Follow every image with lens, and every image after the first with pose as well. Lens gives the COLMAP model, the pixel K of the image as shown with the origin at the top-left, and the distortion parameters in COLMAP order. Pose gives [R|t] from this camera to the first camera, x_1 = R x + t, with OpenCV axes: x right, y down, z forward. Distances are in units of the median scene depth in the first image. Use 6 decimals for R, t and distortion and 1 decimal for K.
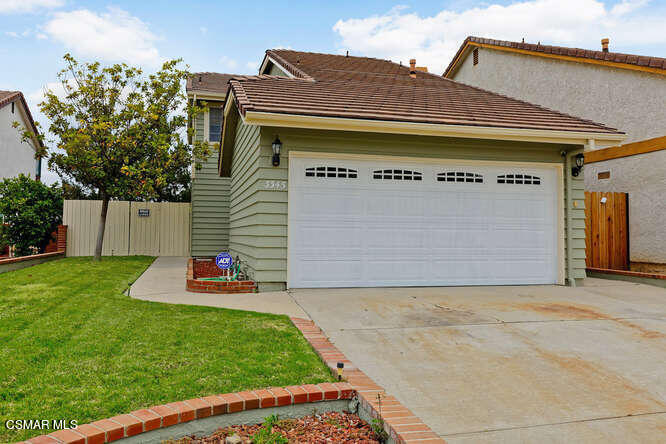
lens RADIAL K [[532.3, 0, 331.7], [0, 532.3, 191.2], [0, 0, 1]] dist [0.003310, 0.001877]
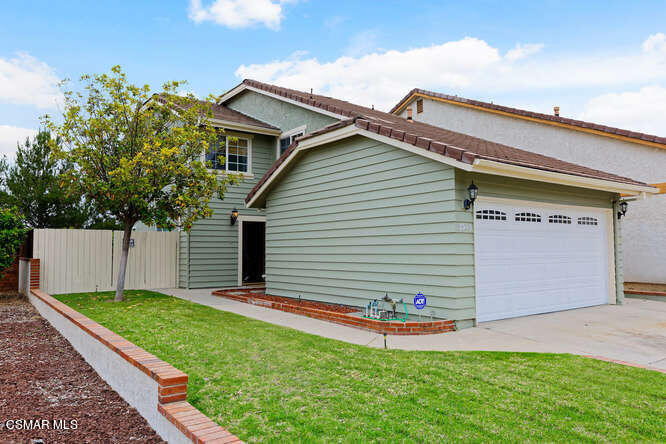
lens RADIAL K [[483.2, 0, 334.5], [0, 483.2, 212.7], [0, 0, 1]] dist [-0.002757, -0.000257]
pose [[0.928181, 0.016388, 0.371768, -0.604816], [-0.017086, 0.999853, -0.001416, -0.029869], [-0.371736, -0.005038, 0.928325, 0.177866]]
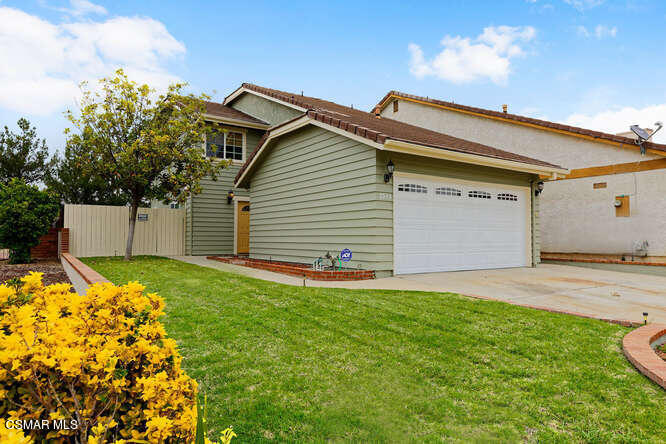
lens RADIAL K [[421.0, 0, 334.6], [0, 421.0, 213.4], [0, 0, 1]] dist [-0.001376, -0.000660]
pose [[0.941585, 0.014145, 0.336477, -0.490652], [-0.022211, 0.999551, 0.020136, 0.009874], [-0.336041, -0.026433, 0.941476, 0.057610]]
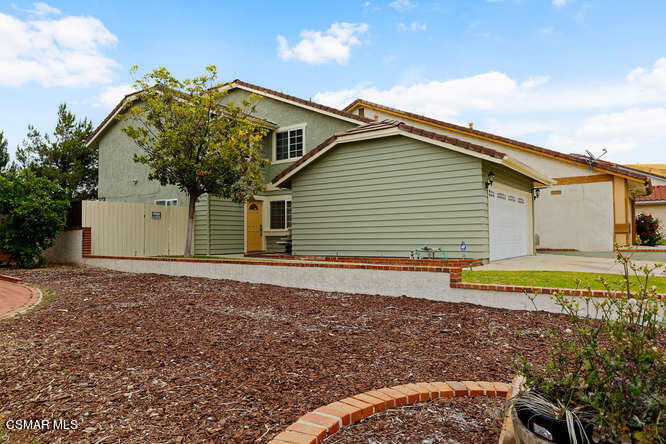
lens RADIAL K [[436.9, 0, 333.1], [0, 436.9, 207.1], [0, 0, 1]] dist [0.000862, 0.000619]
pose [[0.775141, 0.027620, 0.631184, -1.133373], [-0.034560, 0.999402, -0.001291, 0.024545], [-0.630842, -0.020813, 0.775632, 0.215237]]
